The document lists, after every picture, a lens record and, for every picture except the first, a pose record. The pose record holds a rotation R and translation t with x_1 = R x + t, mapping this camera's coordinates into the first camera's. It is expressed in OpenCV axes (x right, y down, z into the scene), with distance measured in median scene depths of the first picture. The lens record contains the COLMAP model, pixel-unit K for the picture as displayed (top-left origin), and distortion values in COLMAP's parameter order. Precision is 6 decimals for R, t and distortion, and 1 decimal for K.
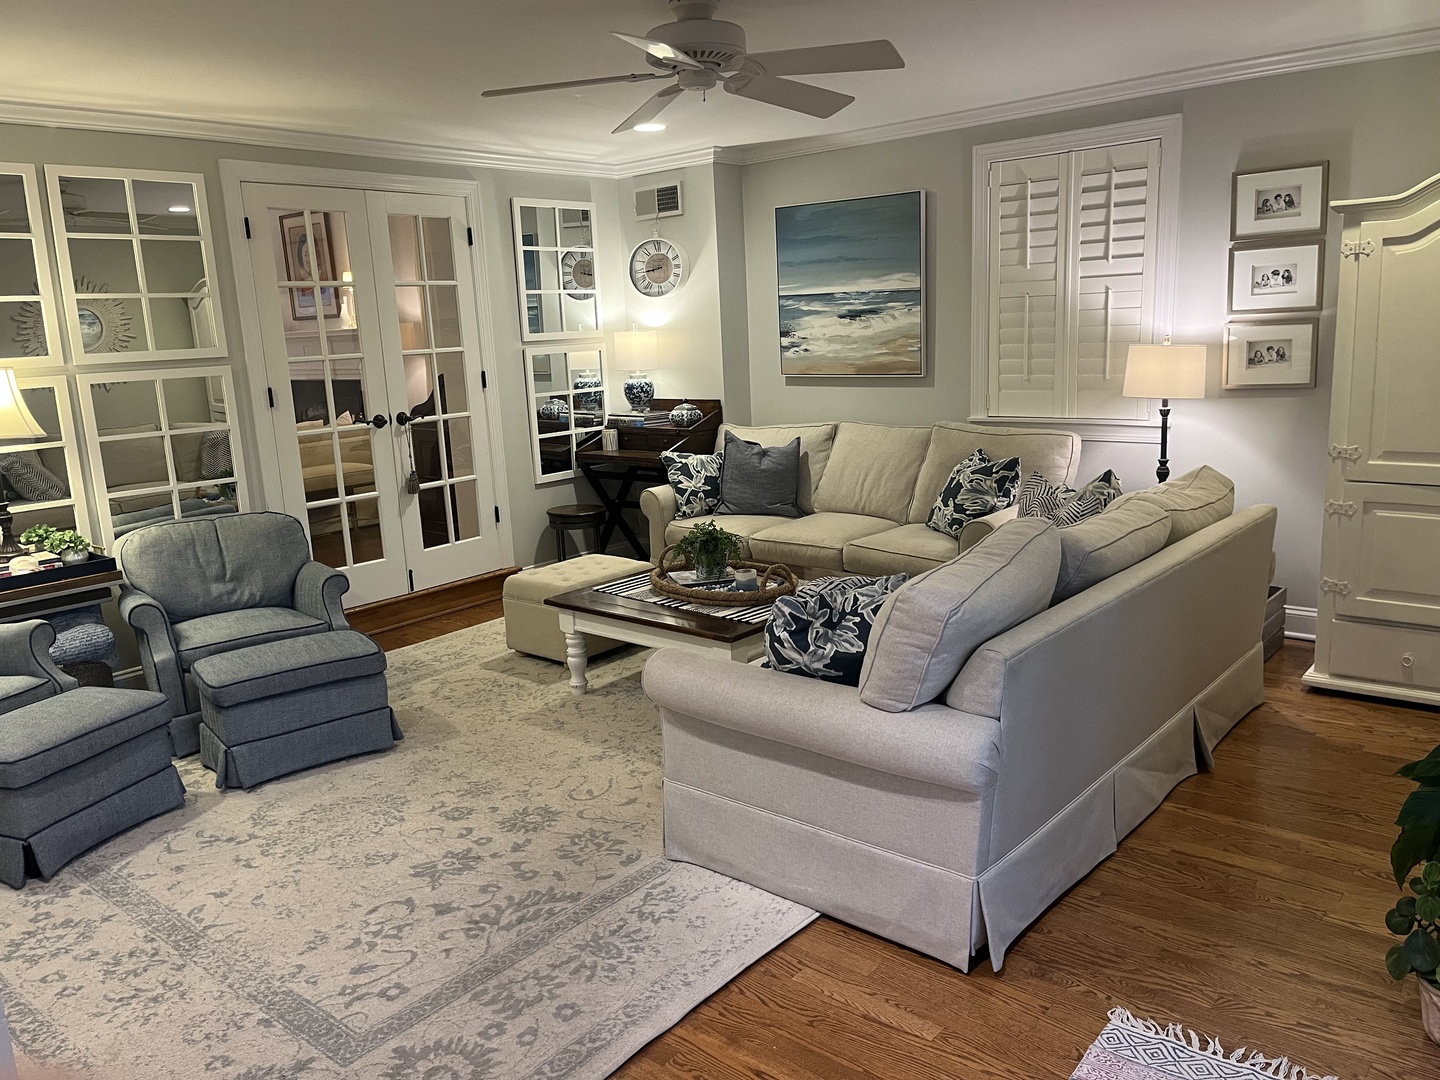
lens RADIAL K [[1086.9, 0, 726.5], [0, 1086.9, 535.4], [0, 0, 1]] dist [0.020266, -0.013979]
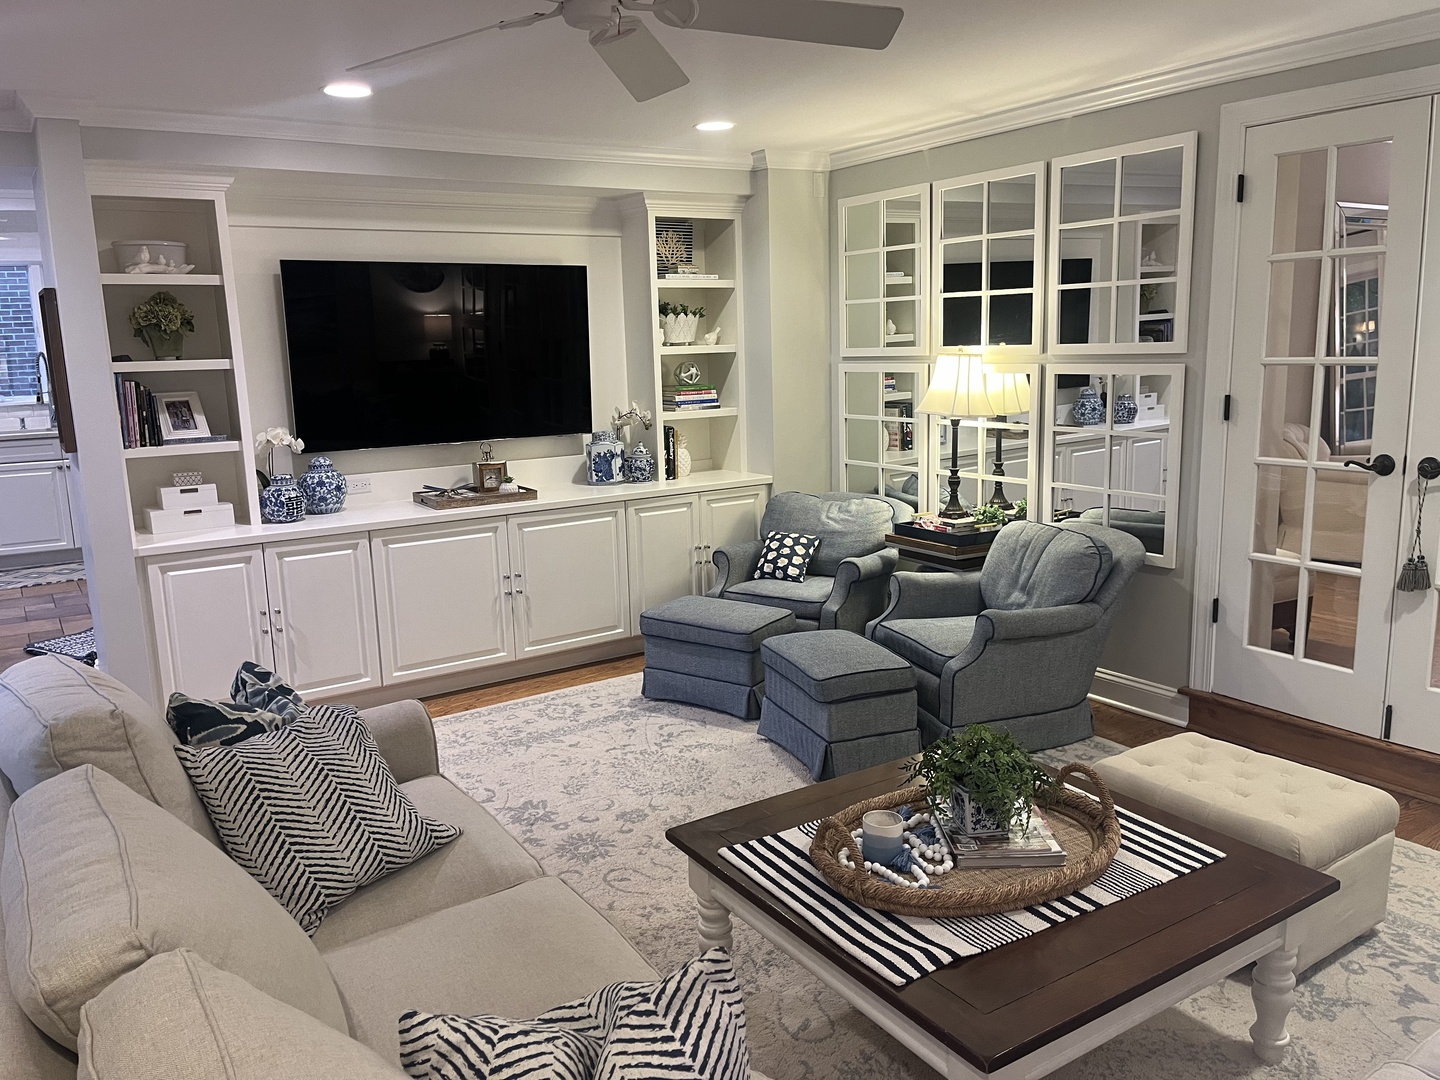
lens RADIAL K [[1086.9, 0, 726.3], [0, 1086.9, 543.8], [0, 0, 1]] dist [0.020266, -0.013979]
pose [[-0.269572, 0.223629, -0.936654, 0.646704], [-0.155878, 0.949701, 0.271606, -0.286256], [0.950281, 0.219221, -0.221153, 1.288014]]
